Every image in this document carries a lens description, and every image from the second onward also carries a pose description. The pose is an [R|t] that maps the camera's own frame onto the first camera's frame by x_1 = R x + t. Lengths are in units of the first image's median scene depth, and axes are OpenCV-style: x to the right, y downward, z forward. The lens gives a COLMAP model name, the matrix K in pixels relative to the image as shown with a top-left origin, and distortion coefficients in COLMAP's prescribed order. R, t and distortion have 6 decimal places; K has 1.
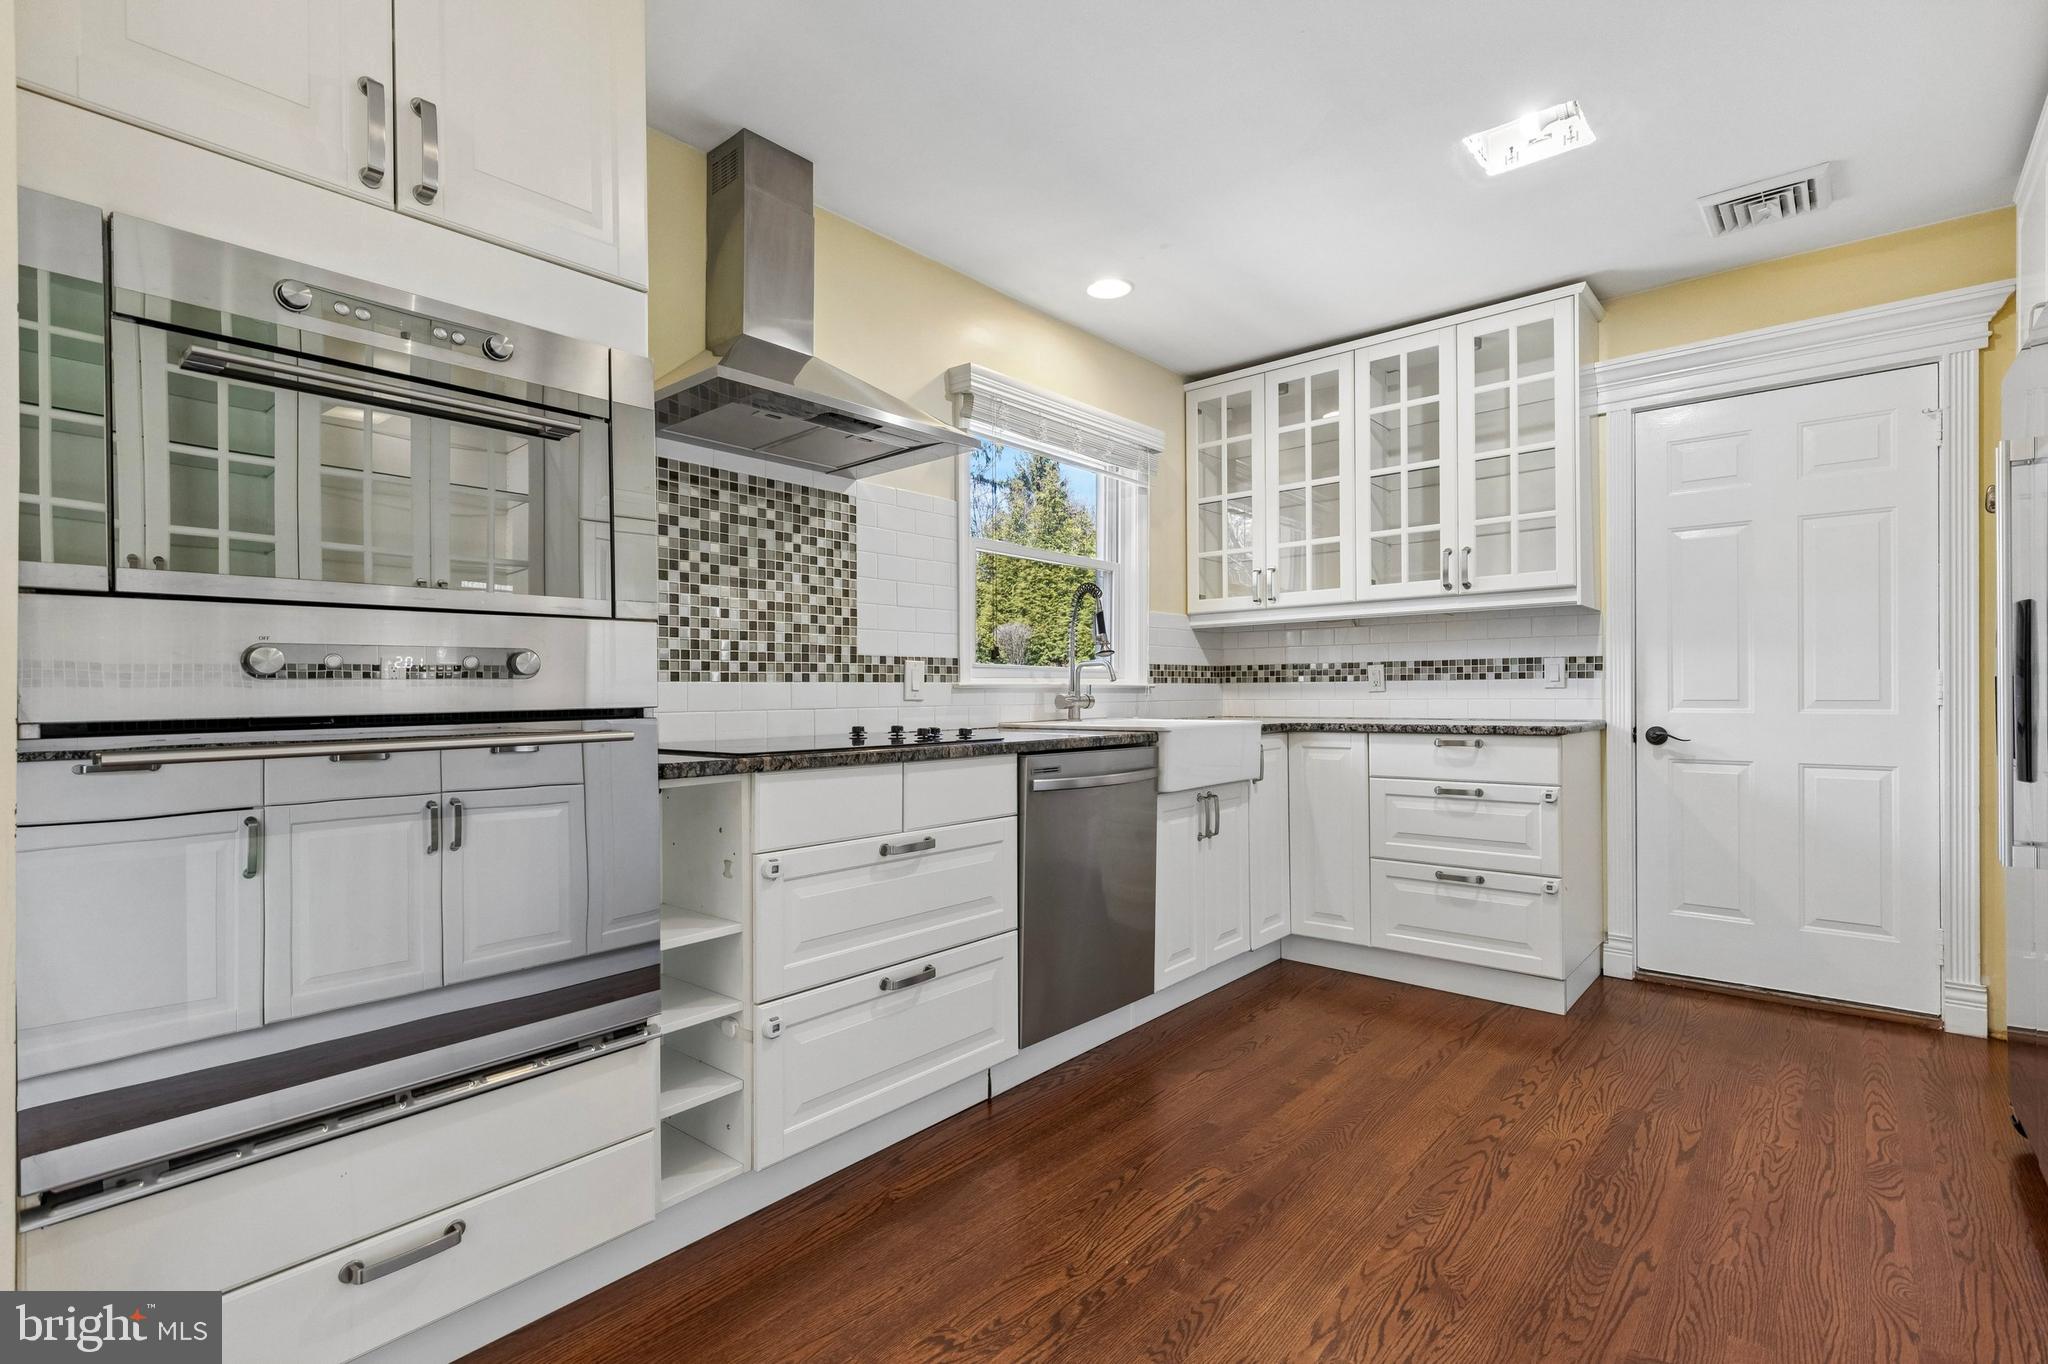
lens RADIAL K [[940.4, 0, 1037.2], [0, 940.4, 688.0], [0, 0, 1]] dist [0.001620, 0.000104]
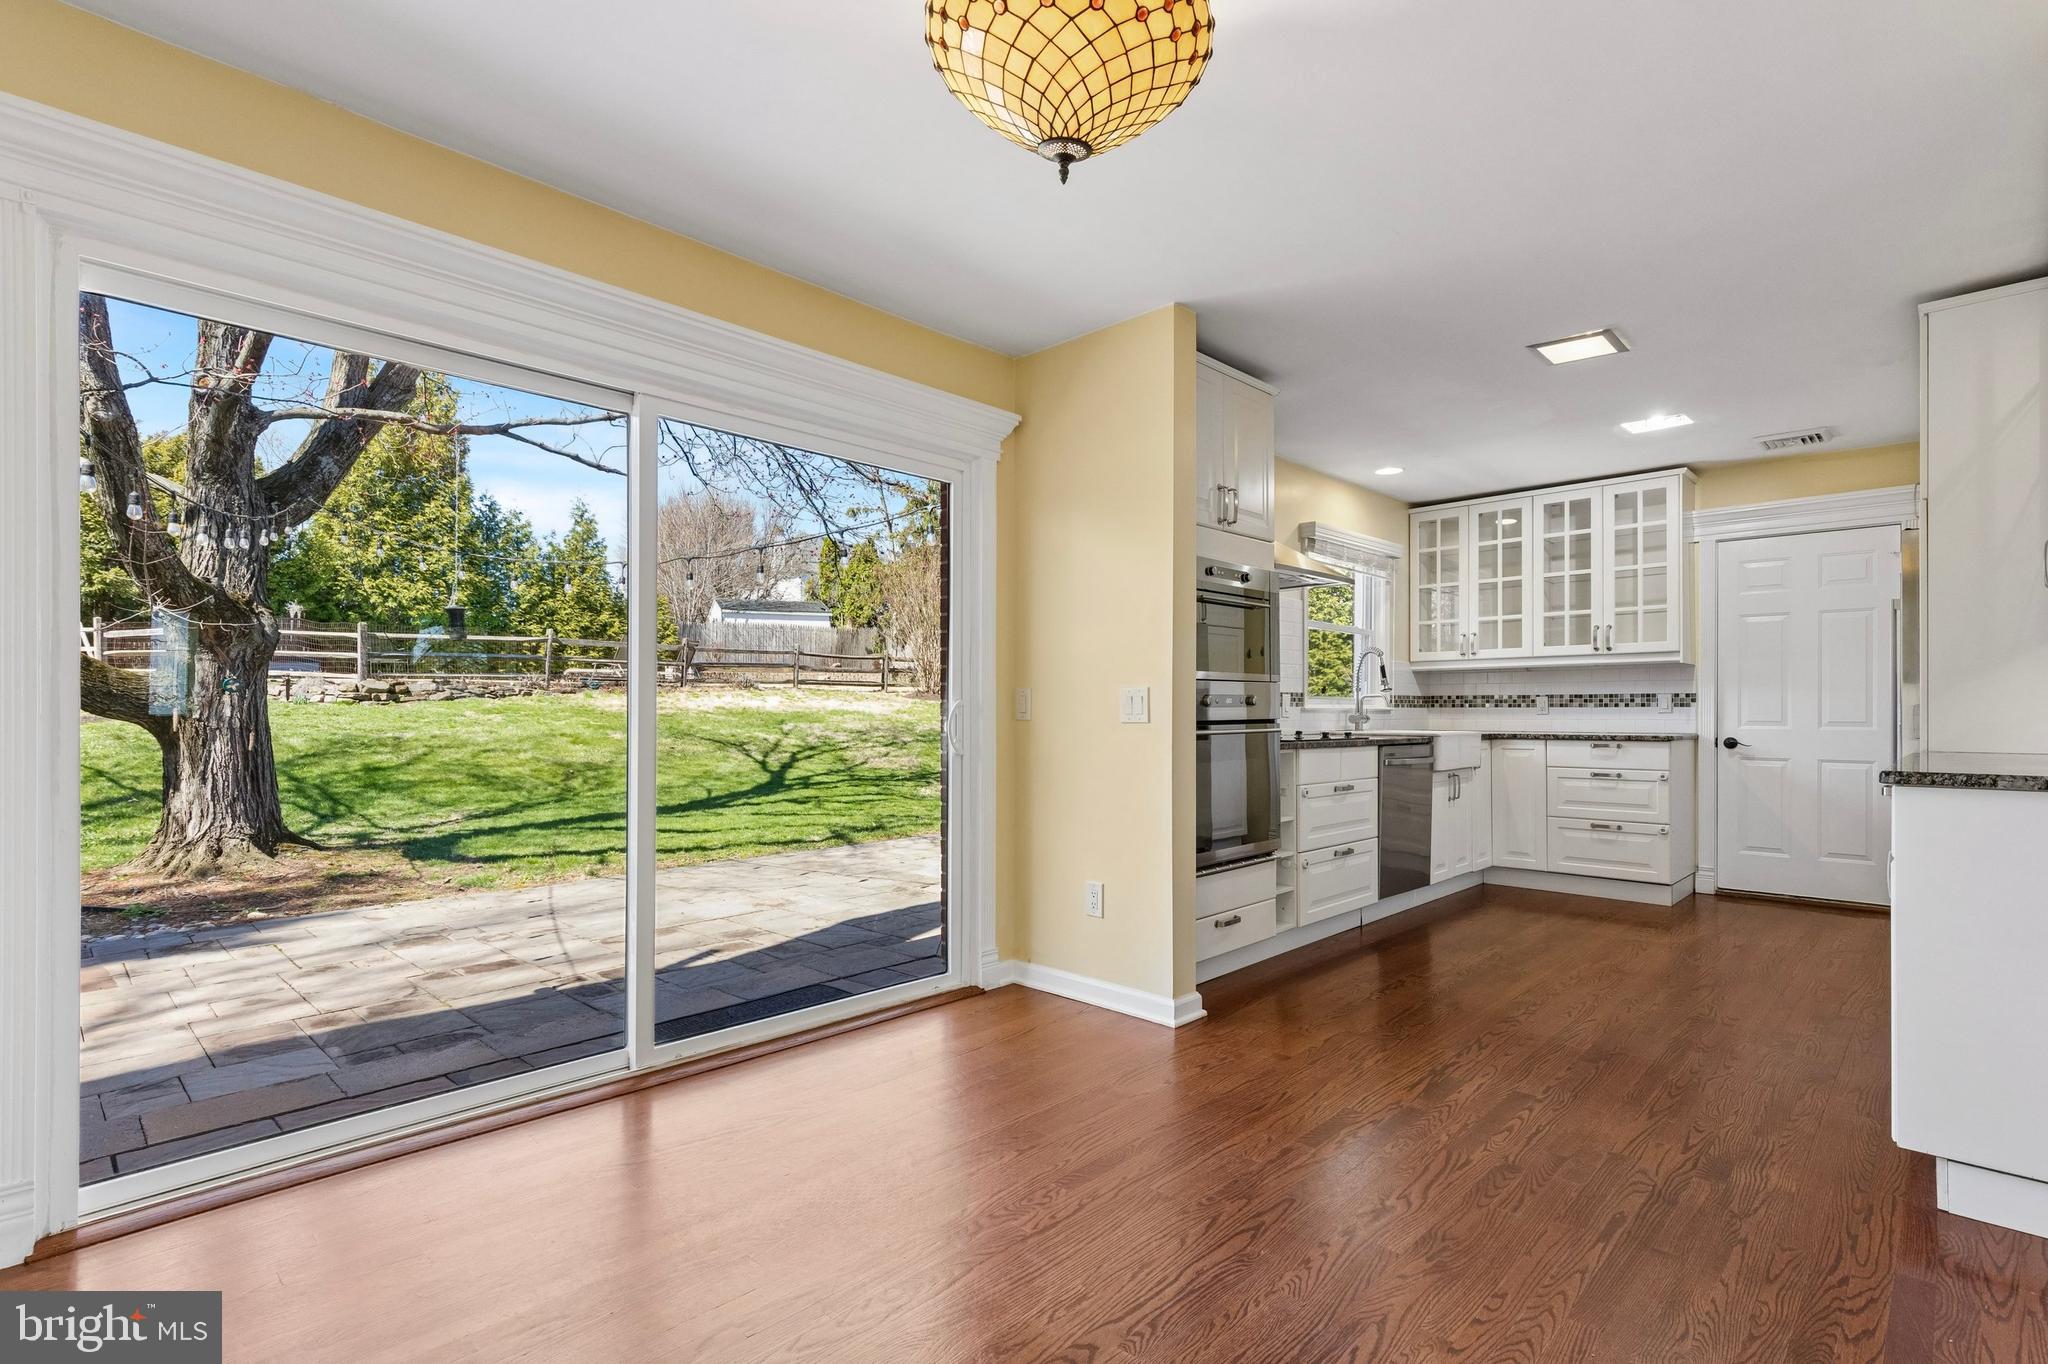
lens RADIAL K [[963.7, 0, 1039.9], [0, 963.7, 705.8], [0, 0, 1]] dist [0.000127, -0.000215]
pose [[0.998246, 0.007477, -0.058728, -0.426487], [-0.007574, 0.999970, -0.001428, -0.002028], [0.058715, 0.001871, 0.998273, -0.717857]]
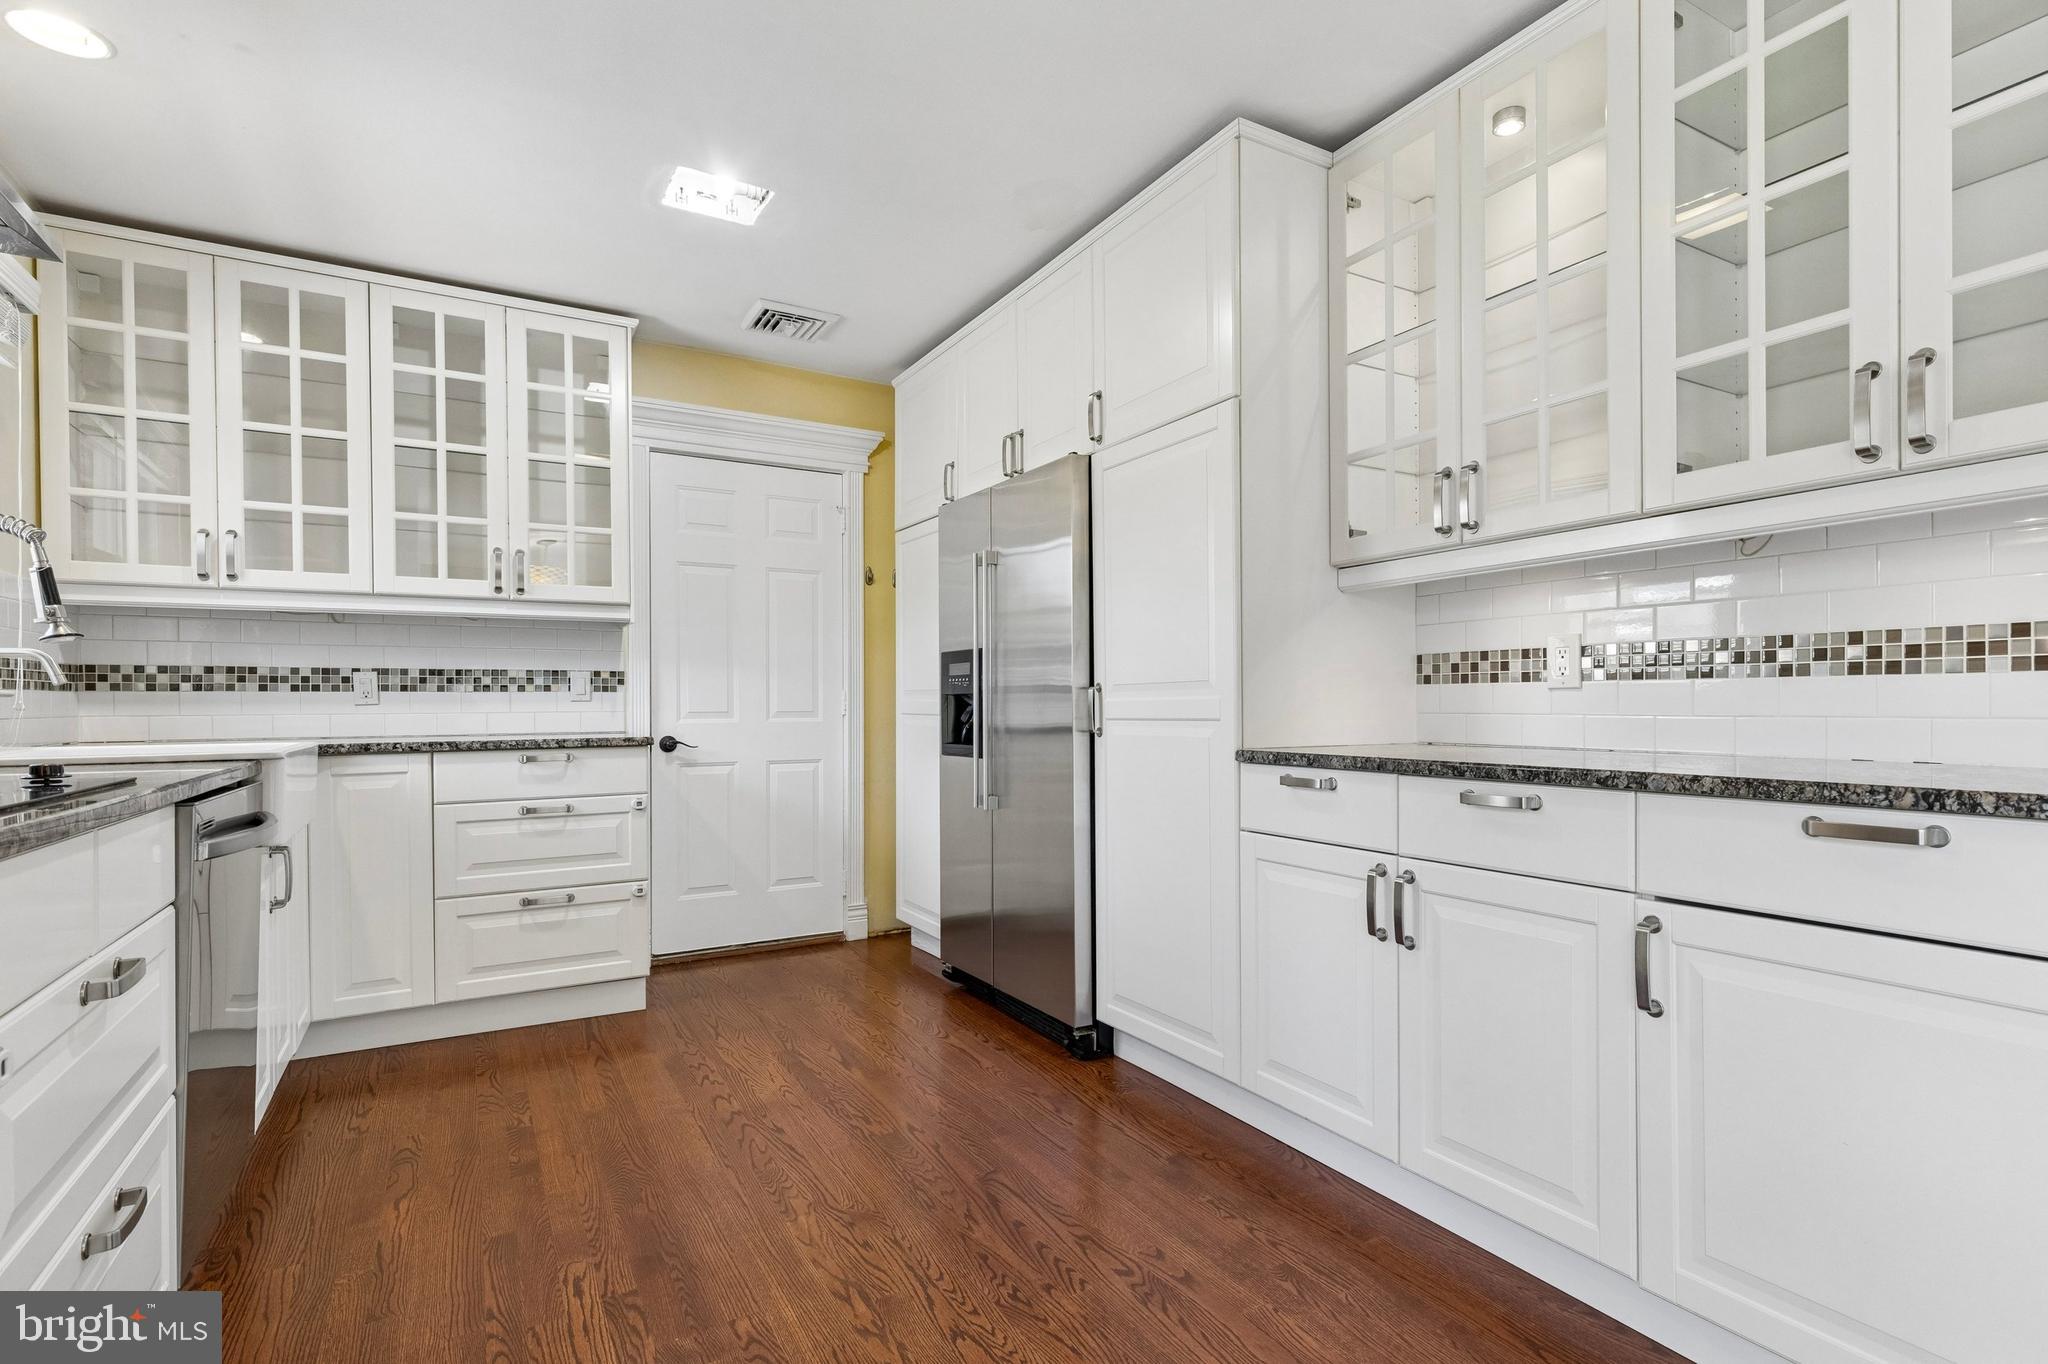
lens RADIAL K [[994.9, 0, 1045.8], [0, 994.9, 707.2], [0, 0, 1]] dist [0.000486, -0.000166]
pose [[0.323613, 0.000649, 0.946189, -0.317734], [-0.002683, 0.999996, 0.000232, 0.005290], [-0.946186, -0.002614, 0.323613, 0.188510]]
